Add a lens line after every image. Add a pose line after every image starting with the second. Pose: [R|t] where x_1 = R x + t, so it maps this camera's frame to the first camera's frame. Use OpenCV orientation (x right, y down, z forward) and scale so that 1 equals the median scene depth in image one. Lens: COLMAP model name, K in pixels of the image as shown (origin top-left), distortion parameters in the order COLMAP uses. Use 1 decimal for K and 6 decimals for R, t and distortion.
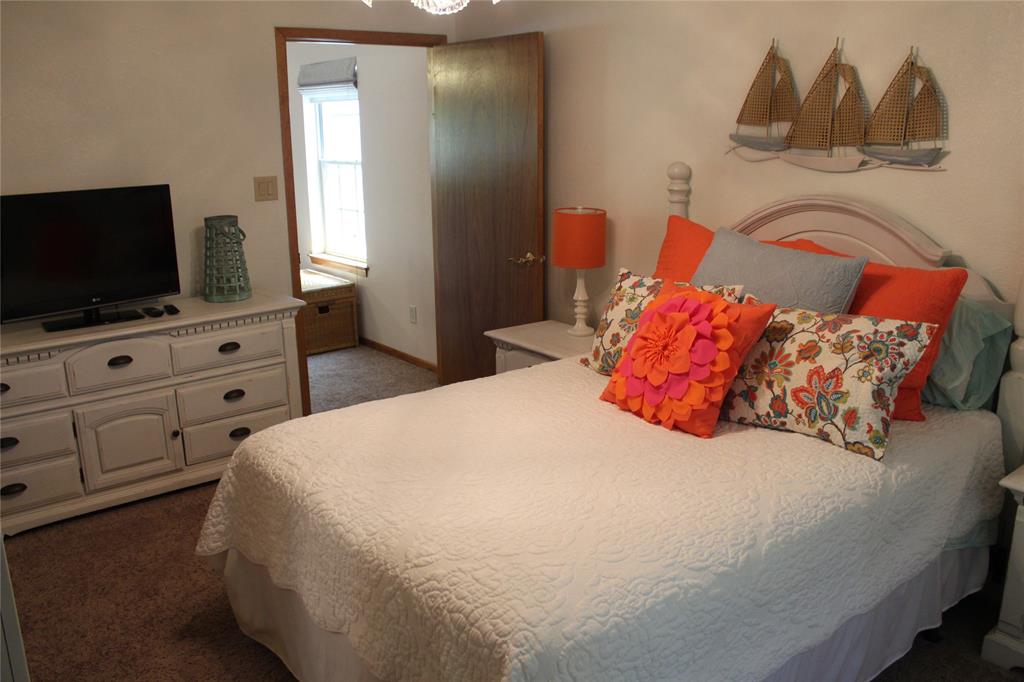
lens RADIAL K [[869.8, 0, 514.4], [0, 869.8, 337.5], [0, 0, 1]] dist [-0.133042, 0.081859]
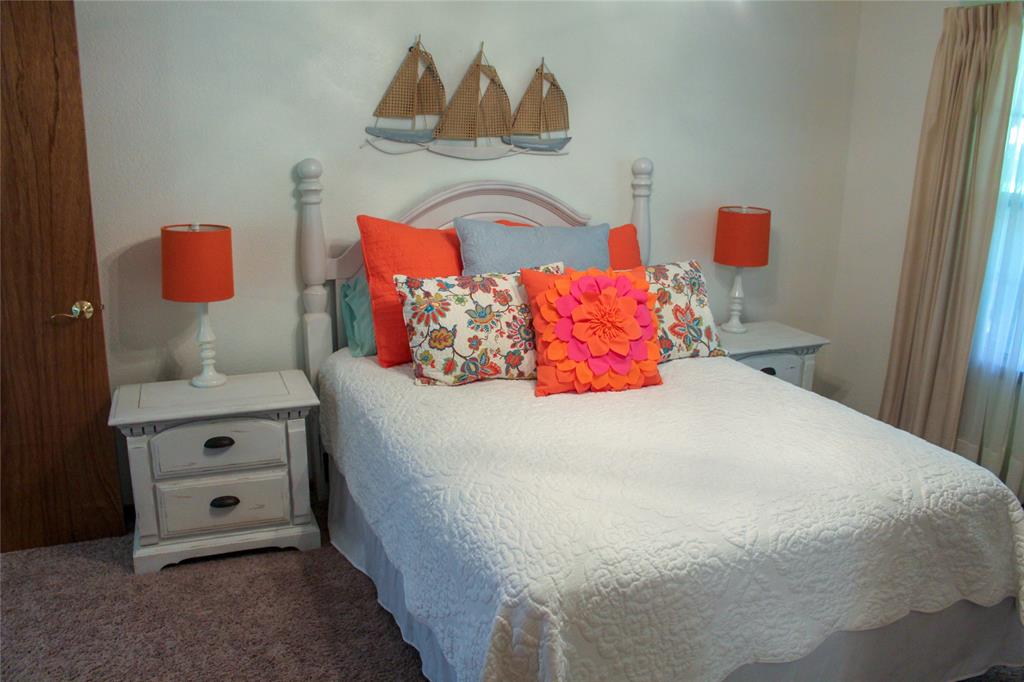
lens RADIAL K [[869.8, 0, 513.2], [0, 869.8, 343.9], [0, 0, 1]] dist [-0.133042, 0.081859]
pose [[0.252638, -0.227280, 0.940488, -0.817254], [0.212022, 0.961399, 0.175379, -0.164607], [-0.944045, 0.155097, 0.291075, 0.719281]]
